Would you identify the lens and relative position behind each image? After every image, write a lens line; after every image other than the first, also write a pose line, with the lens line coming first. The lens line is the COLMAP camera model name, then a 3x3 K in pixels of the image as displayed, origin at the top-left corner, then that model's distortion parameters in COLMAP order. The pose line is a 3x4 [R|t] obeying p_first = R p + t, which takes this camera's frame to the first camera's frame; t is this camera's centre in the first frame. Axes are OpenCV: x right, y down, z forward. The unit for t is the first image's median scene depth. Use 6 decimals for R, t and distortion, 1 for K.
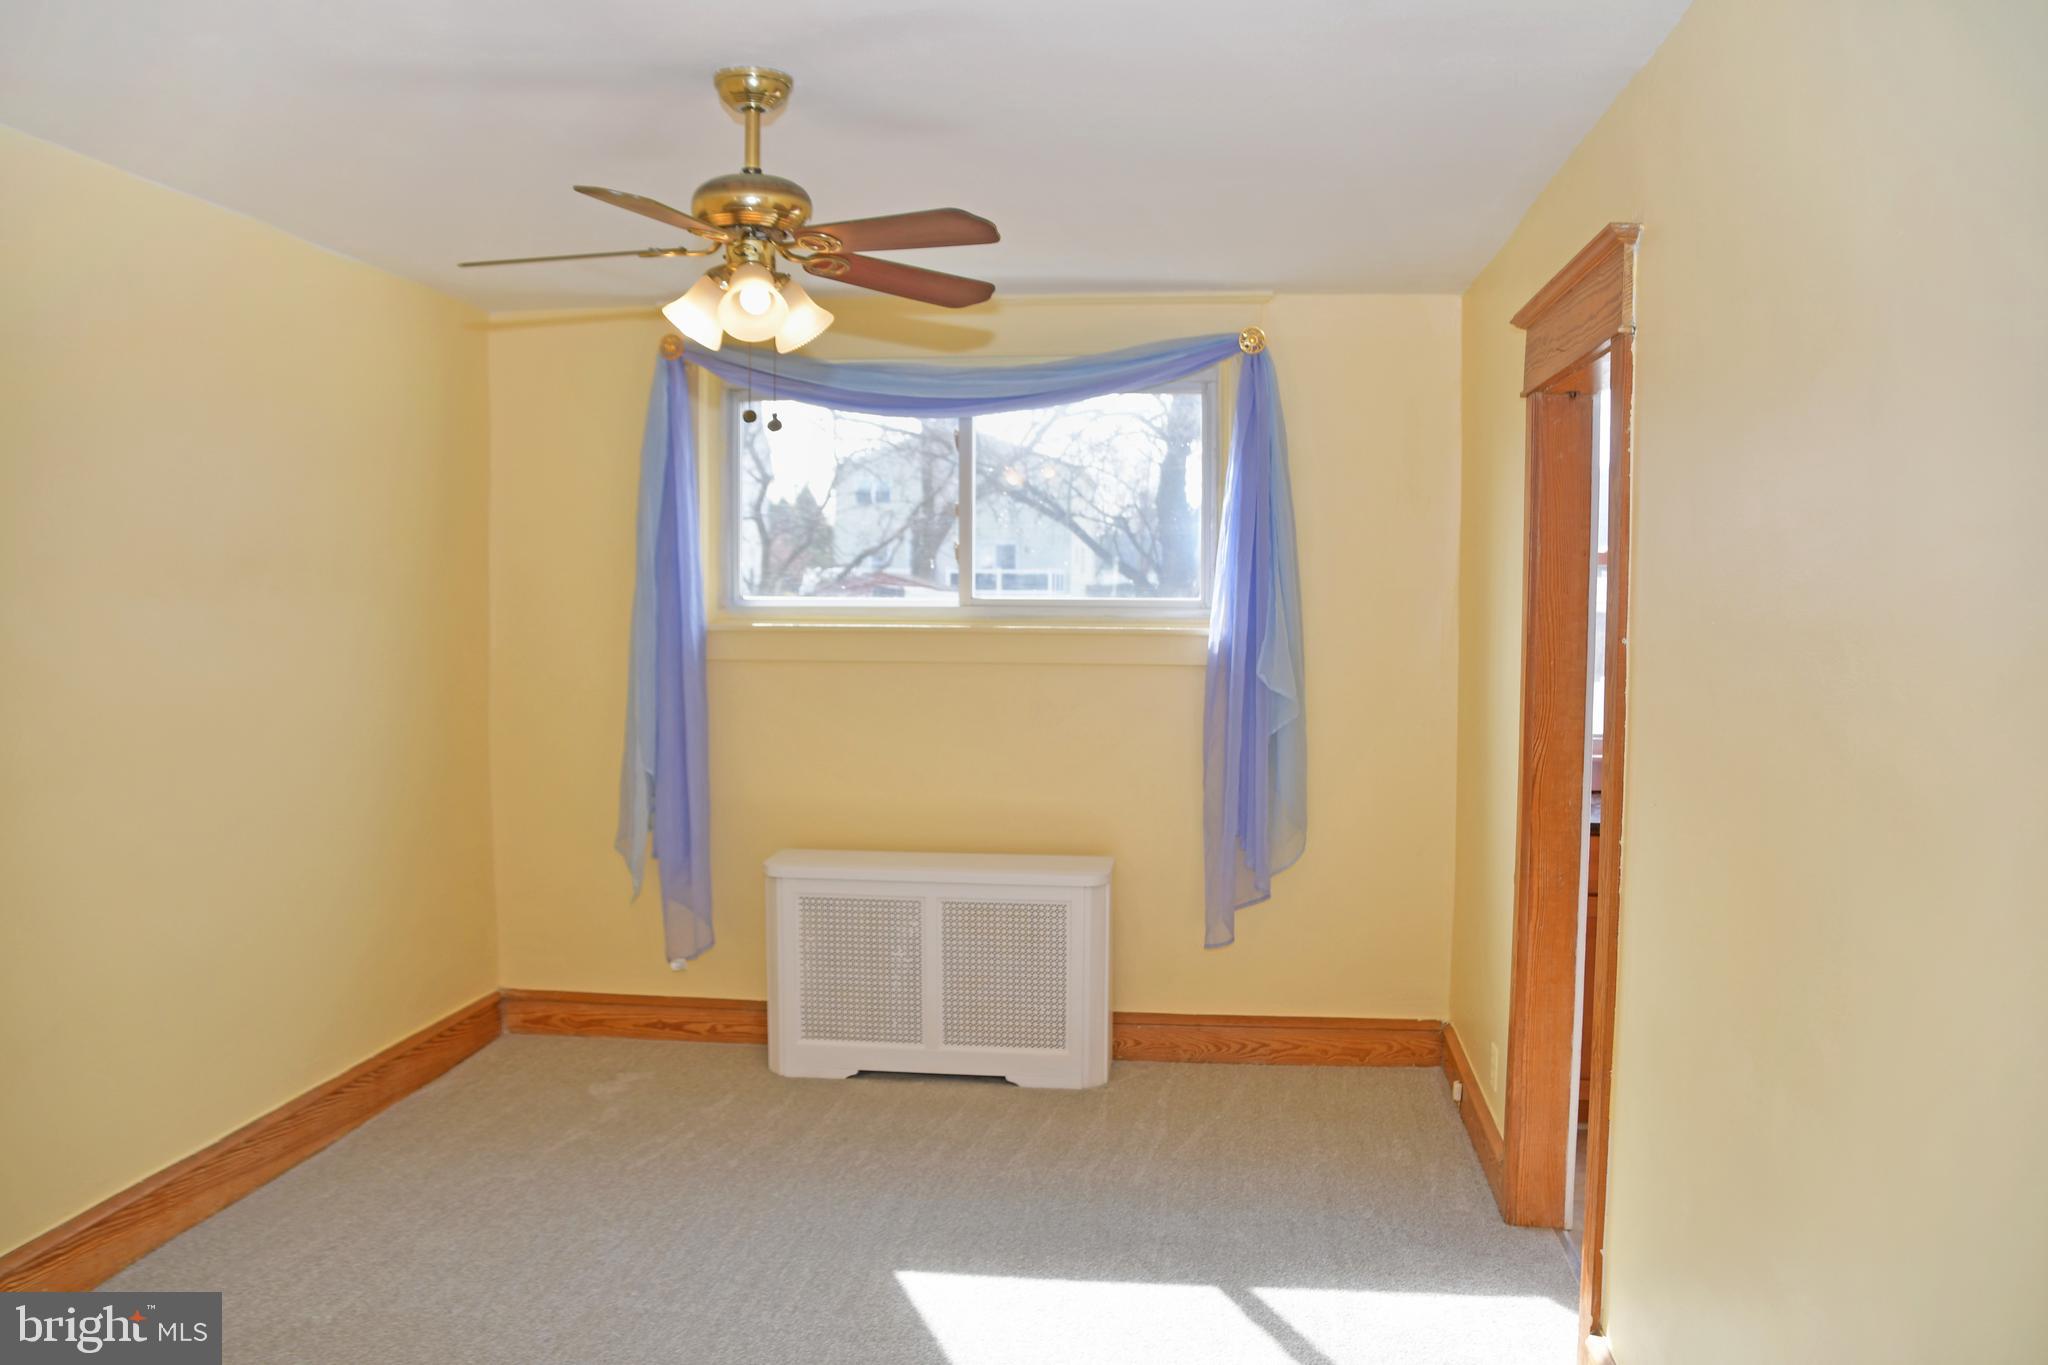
lens RADIAL K [[1597.1, 0, 1042.9], [0, 1597.1, 708.8], [0, 0, 1]] dist [-0.148288, 0.090178]
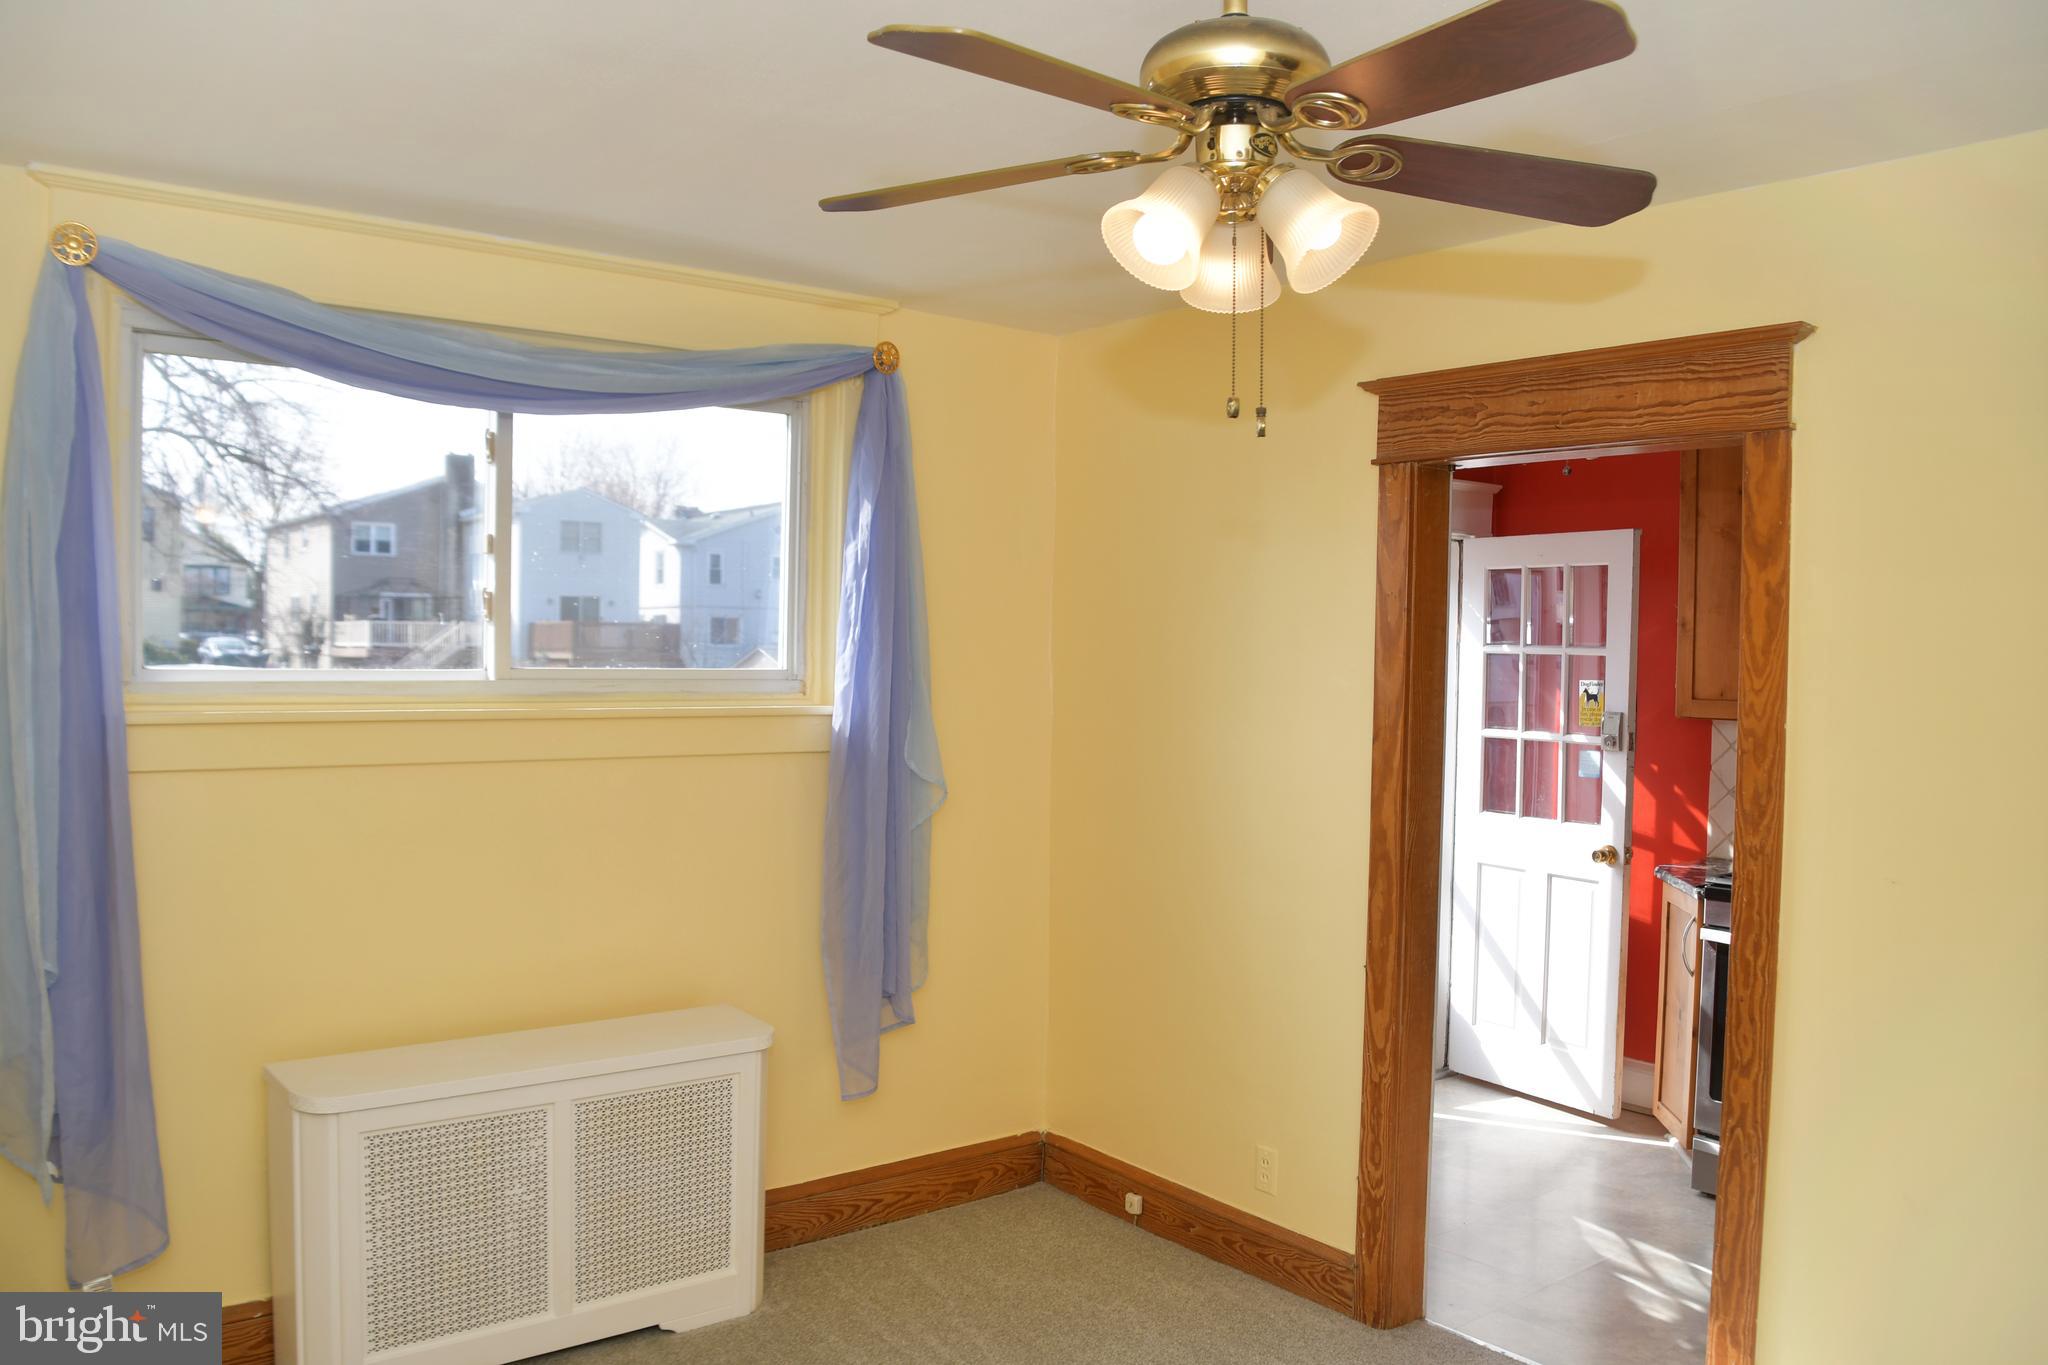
lens RADIAL K [[1538.4, 0, 1024.1], [0, 1538.4, 741.7], [0, 0, 1]] dist [-0.112745, 0.002237]
pose [[0.701254, -0.028441, 0.712344, -0.388945], [0.039783, 0.999208, 0.000730, -0.030191], [-0.711800, 0.027827, 0.701831, 0.384324]]
